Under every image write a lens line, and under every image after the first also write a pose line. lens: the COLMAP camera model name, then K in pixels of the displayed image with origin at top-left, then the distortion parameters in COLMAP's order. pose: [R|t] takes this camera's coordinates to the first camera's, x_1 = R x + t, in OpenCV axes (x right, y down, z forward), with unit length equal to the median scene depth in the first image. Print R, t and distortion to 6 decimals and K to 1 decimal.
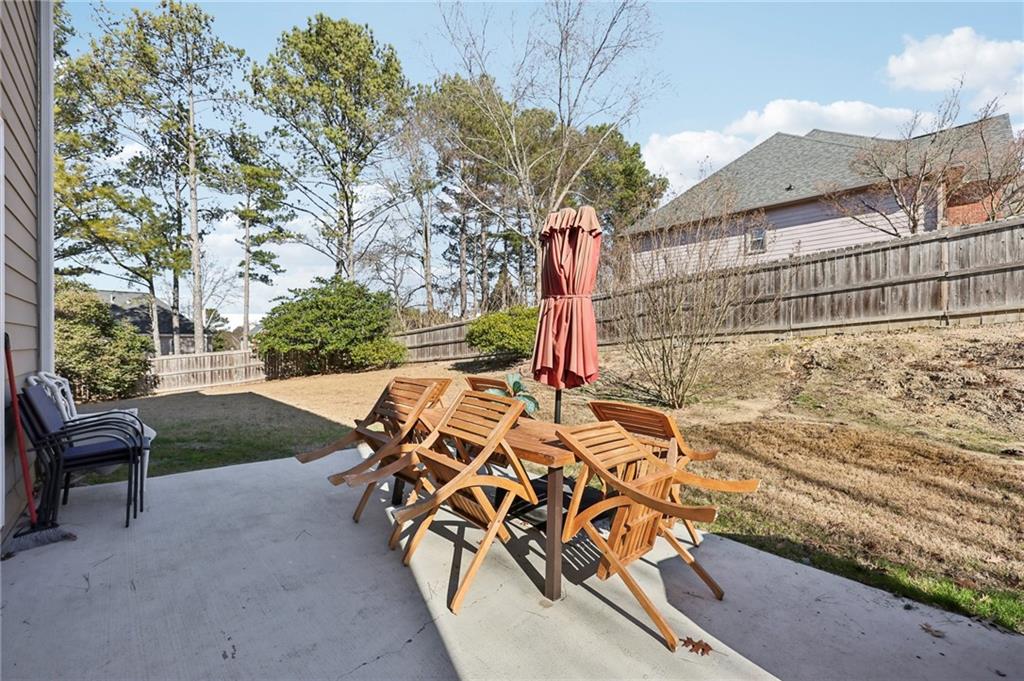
lens RADIAL K [[411.5, 0, 510.7], [0, 411.5, 342.2], [0, 0, 1]] dist [-0.001016, -0.000014]
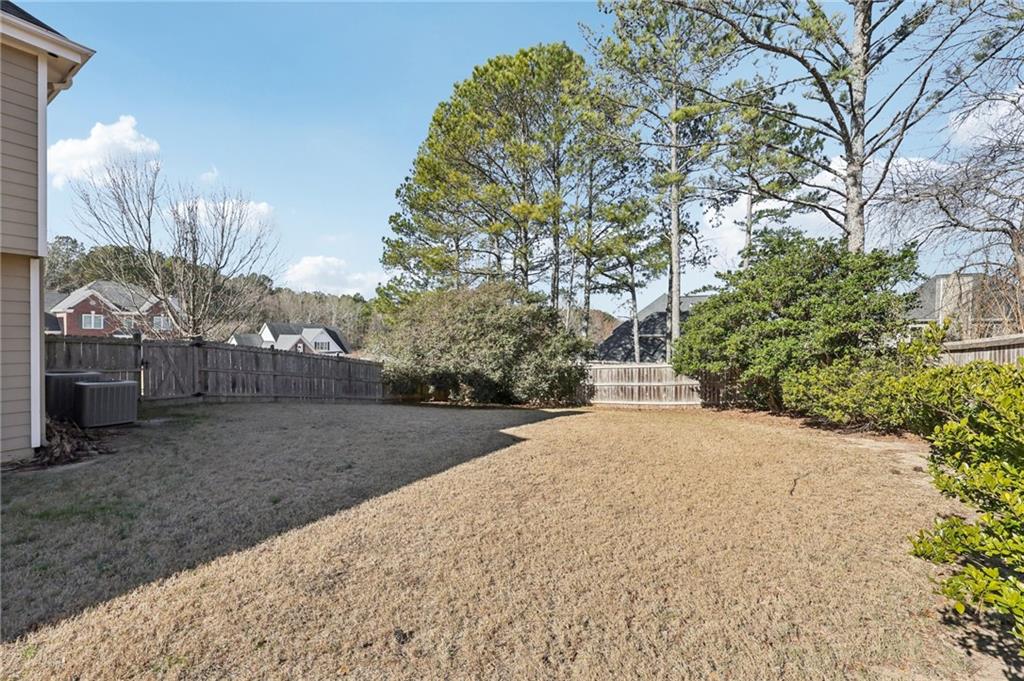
lens RADIAL K [[411.5, 0, 510.7], [0, 411.5, 342.2], [0, 0, 1]] dist [-0.001016, -0.000014]
pose [[0.169160, 0.017288, -0.985437, 0.067004], [-0.006830, 0.999843, 0.016368, -0.033018], [0.985565, 0.003962, 0.169252, 0.572039]]
